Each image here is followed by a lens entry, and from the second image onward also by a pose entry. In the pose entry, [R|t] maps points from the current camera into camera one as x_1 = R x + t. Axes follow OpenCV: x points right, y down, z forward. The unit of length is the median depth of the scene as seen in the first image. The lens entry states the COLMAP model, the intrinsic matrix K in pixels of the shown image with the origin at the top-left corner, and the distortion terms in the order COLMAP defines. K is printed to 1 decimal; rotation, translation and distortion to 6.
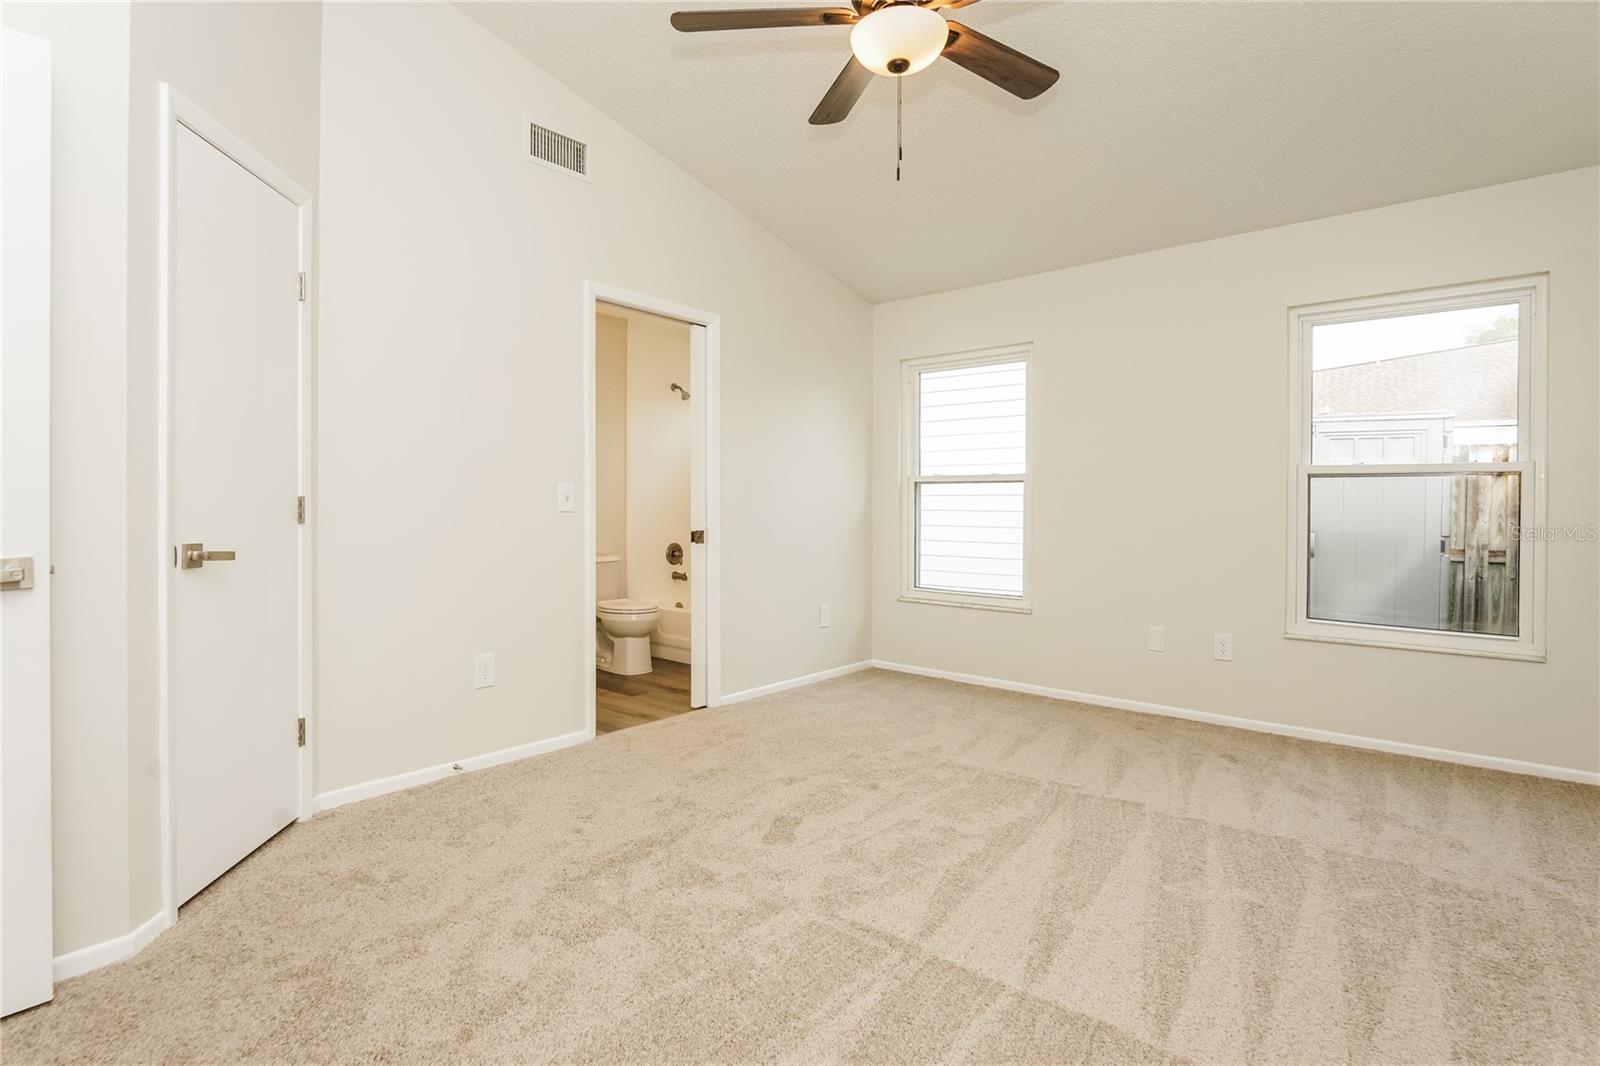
lens RADIAL K [[792.1, 0, 795.3], [0, 792.1, 503.0], [0, 0, 1]] dist [-0.006311, -0.000515]
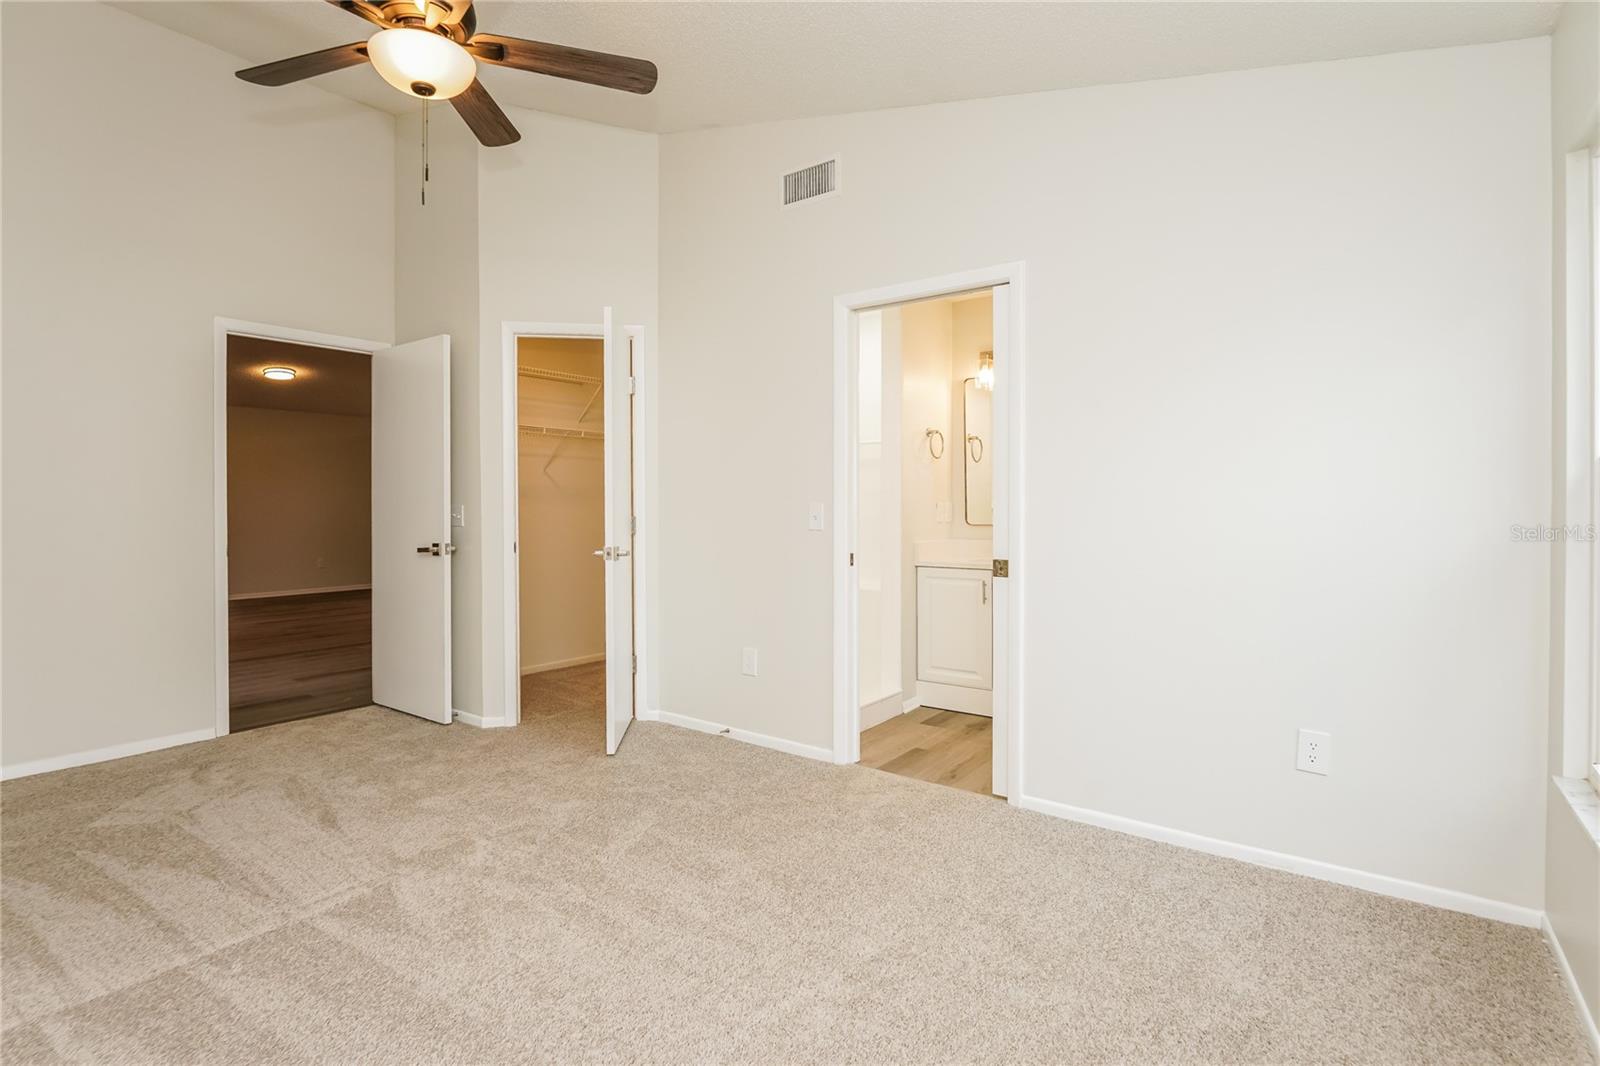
lens RADIAL K [[789.1, 0, 772.3], [0, 789.1, 527.6], [0, 0, 1]] dist [-0.005772, -0.000201]
pose [[0.036298, 0.009152, -0.999299, 0.736826], [0.001790, 0.999956, 0.009223, -0.002991], [0.999339, -0.002123, 0.036280, 0.906109]]
